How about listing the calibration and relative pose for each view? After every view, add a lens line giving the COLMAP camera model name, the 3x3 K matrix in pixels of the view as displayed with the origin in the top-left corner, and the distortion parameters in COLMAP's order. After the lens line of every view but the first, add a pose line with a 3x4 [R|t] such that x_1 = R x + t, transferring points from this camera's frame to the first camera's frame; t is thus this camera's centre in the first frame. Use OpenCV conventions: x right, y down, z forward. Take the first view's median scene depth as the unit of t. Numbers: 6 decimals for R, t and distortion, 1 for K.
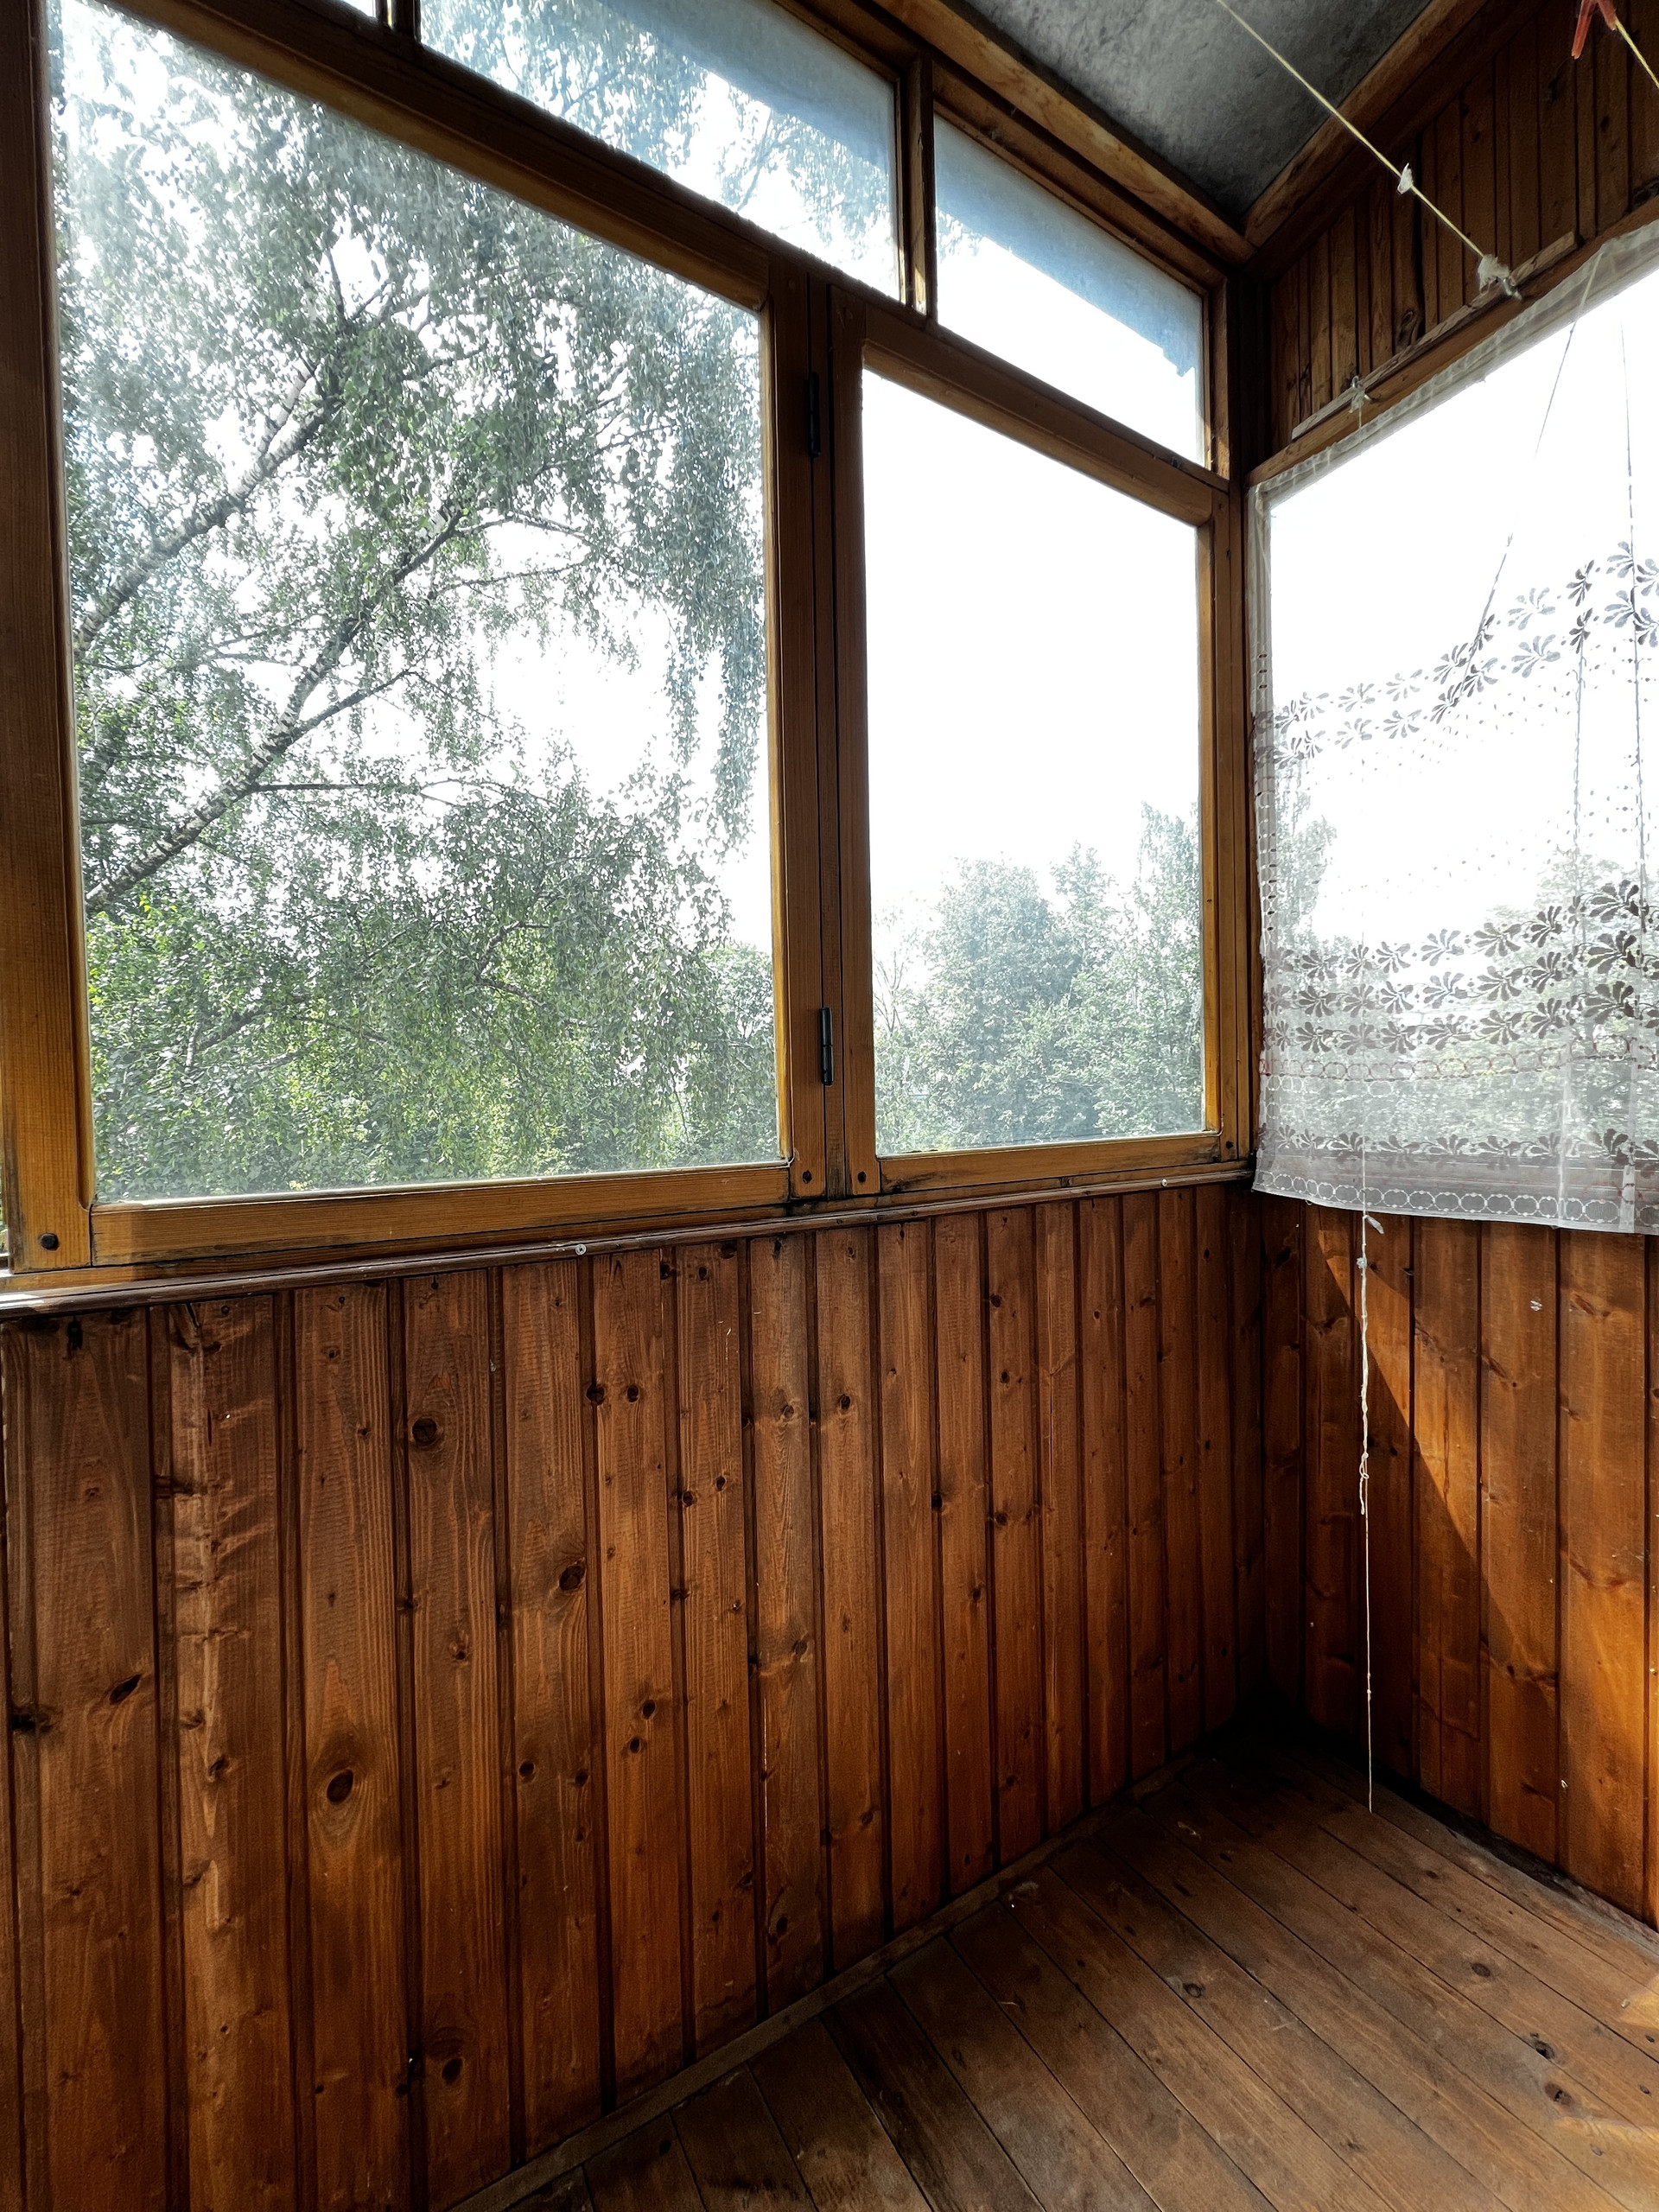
lens RADIAL K [[883.1, 0, 837.3], [0, 883.1, 1103.1], [0, 0, 1]] dist [-0.005156, 0.000596]
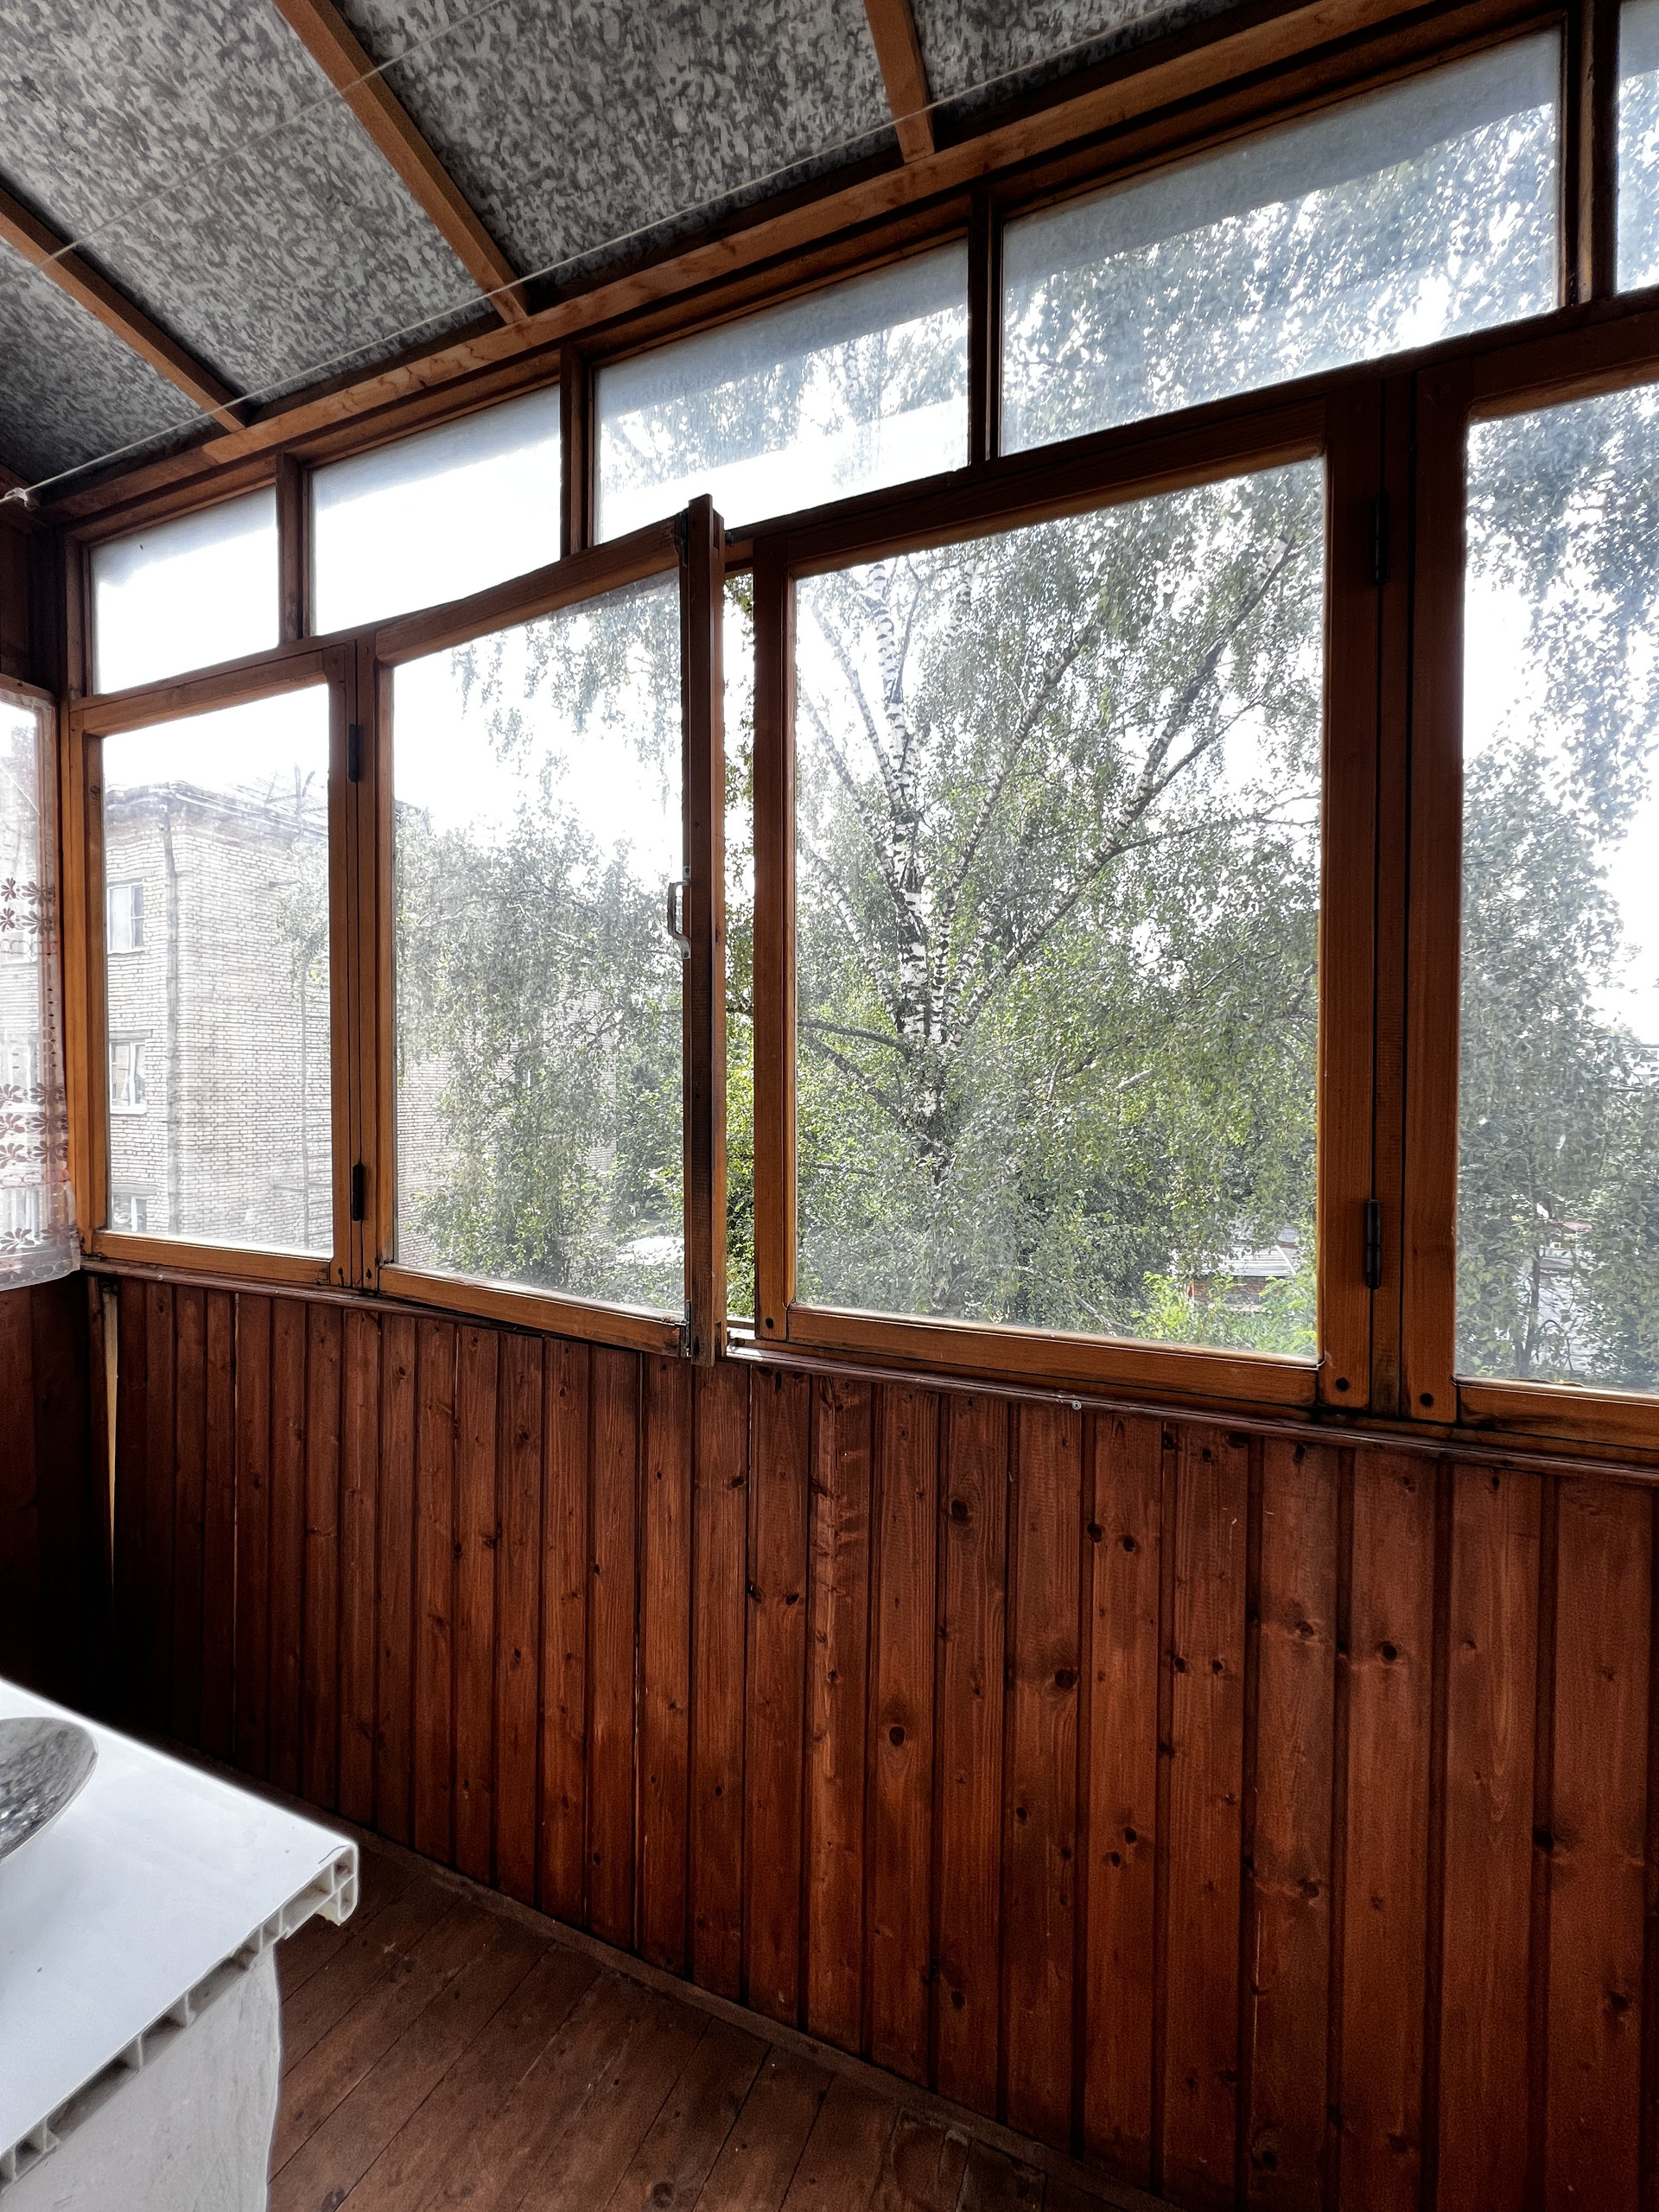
lens RADIAL K [[889.0, 0, 831.1], [0, 889.0, 1109.1], [0, 0, 1]] dist [-0.001230, 0.000285]
pose [[0.598325, 0.036658, -0.800415, 0.359082], [-0.031376, 0.999259, 0.022311, -0.196449], [0.800639, 0.011765, 0.599031, 0.028315]]
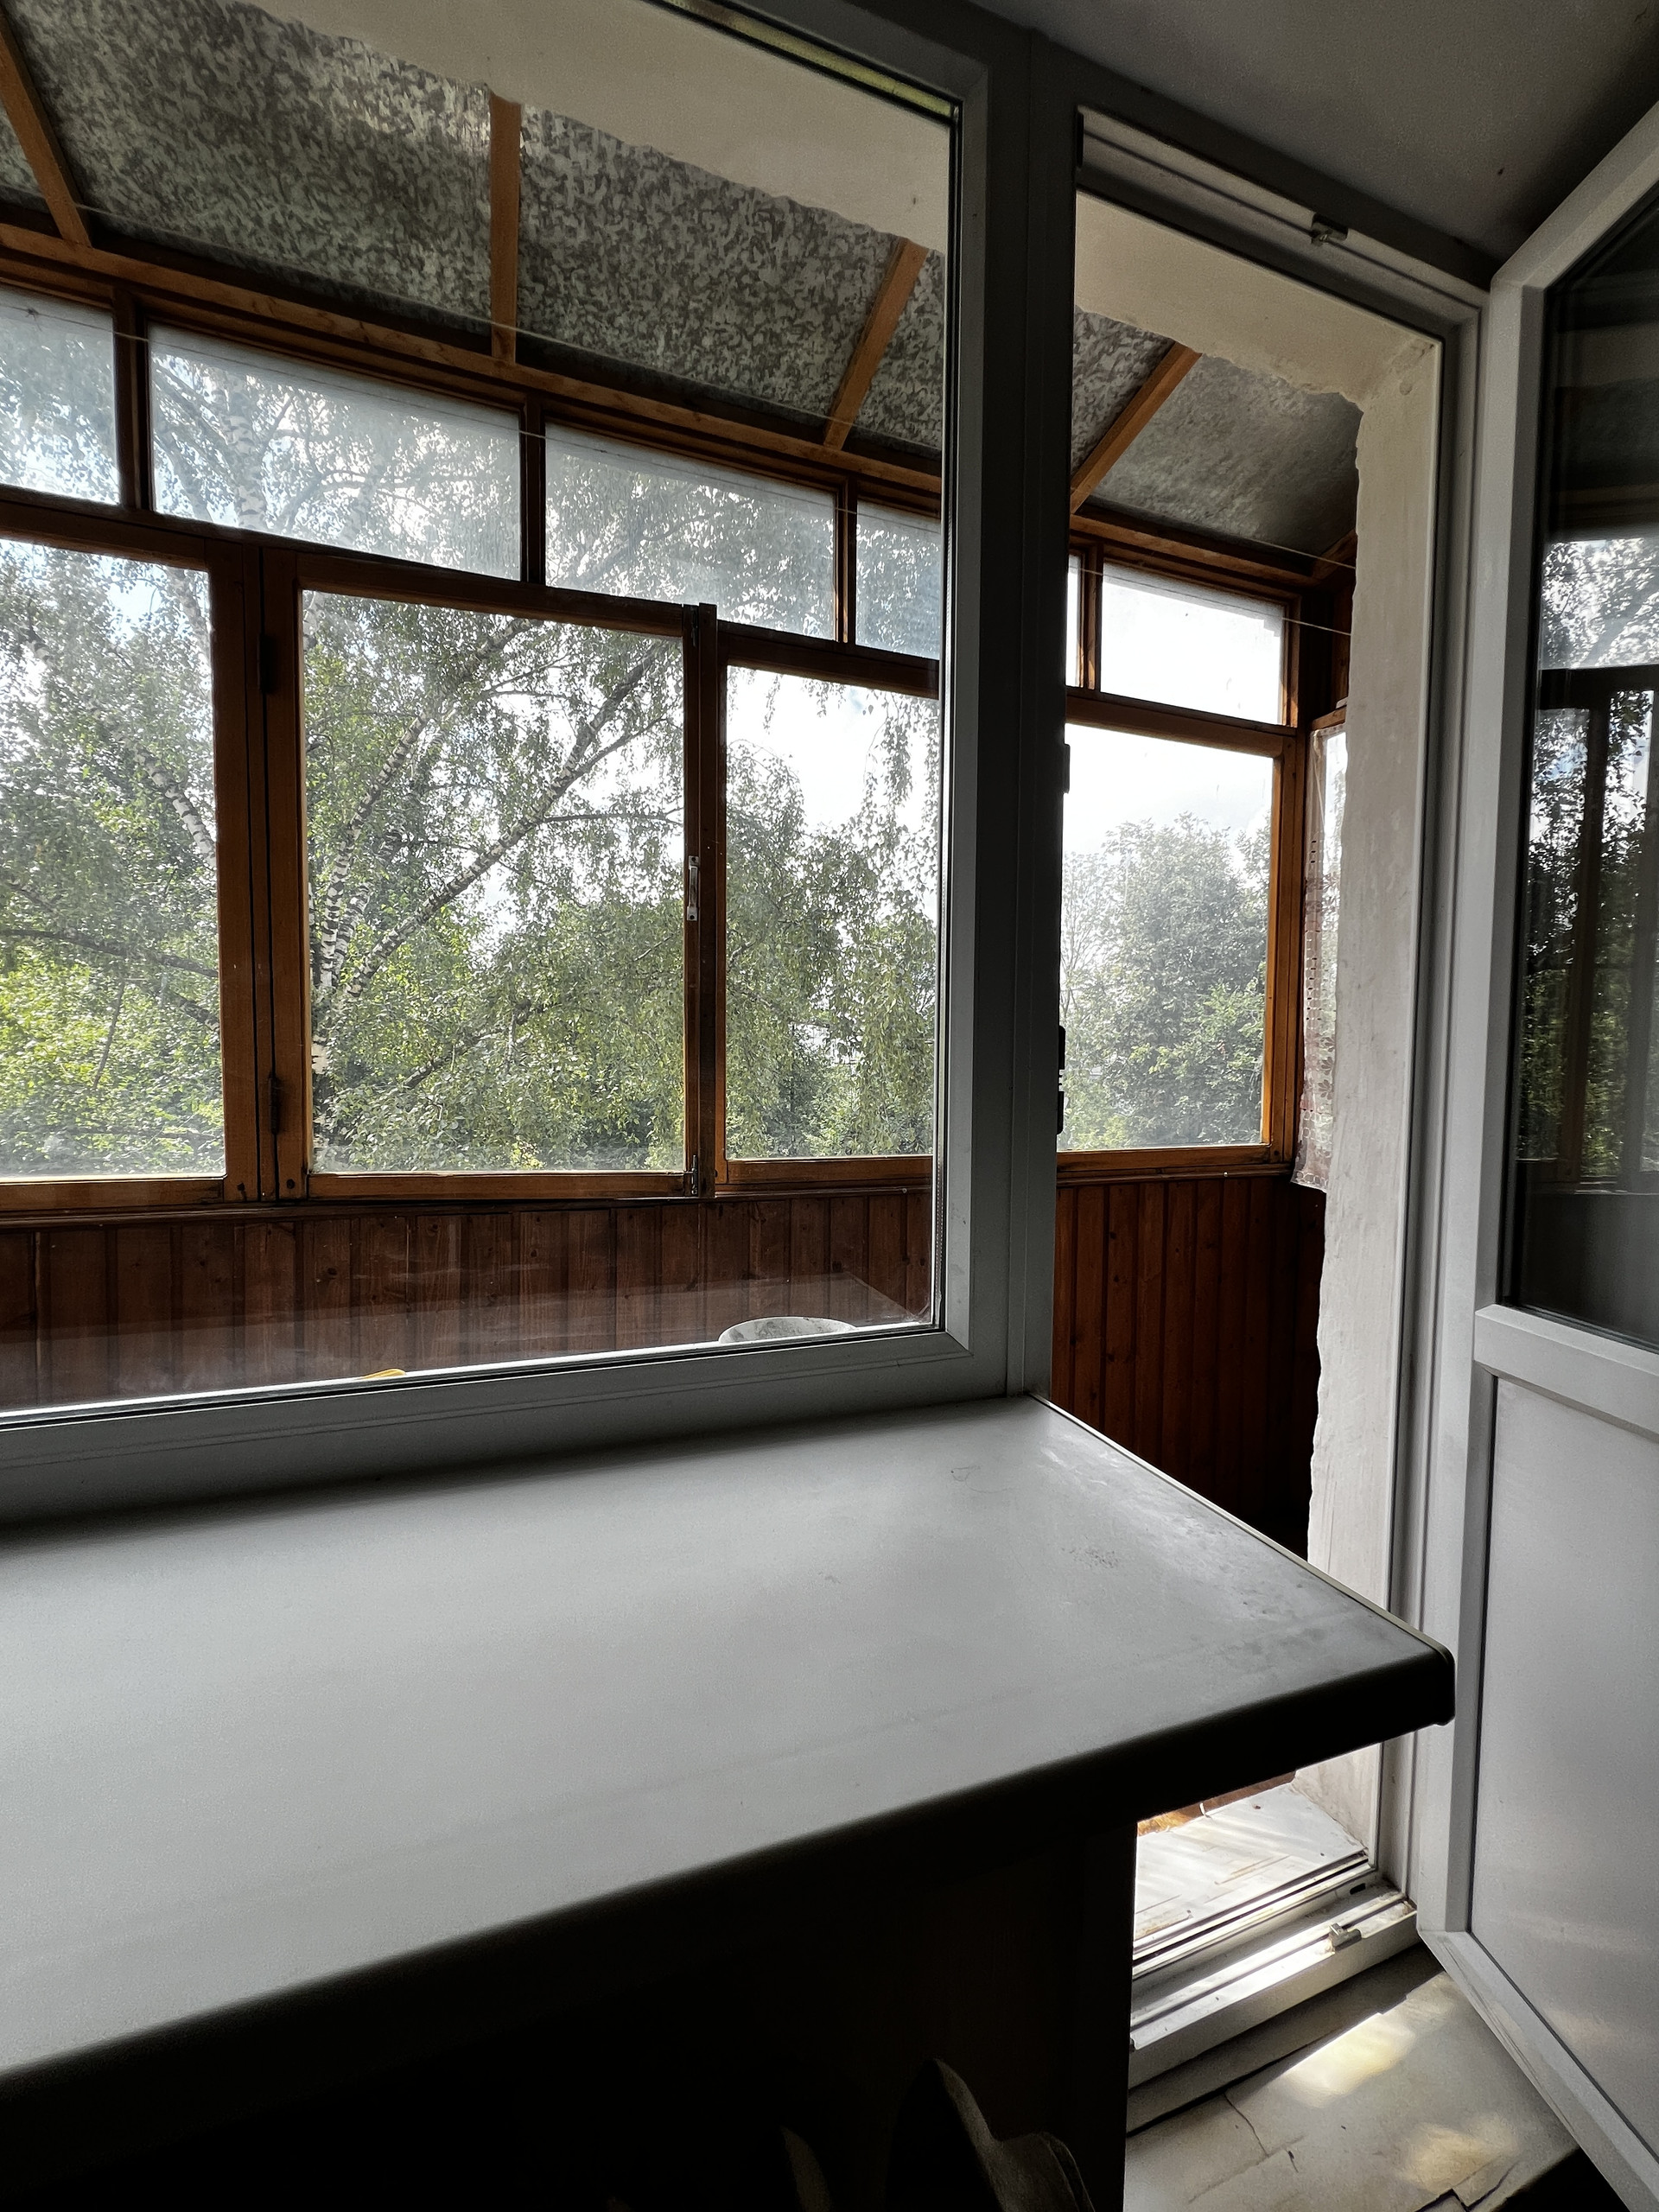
lens RADIAL K [[883.1, 0, 839.5], [0, 883.1, 1112.7], [0, 0, 1]] dist [-0.005156, 0.000596]
pose [[0.982231, 0.039250, -0.183526, -0.049031], [-0.031870, 0.998567, 0.042991, -0.089962], [0.184950, -0.036378, 0.982074, -0.925371]]
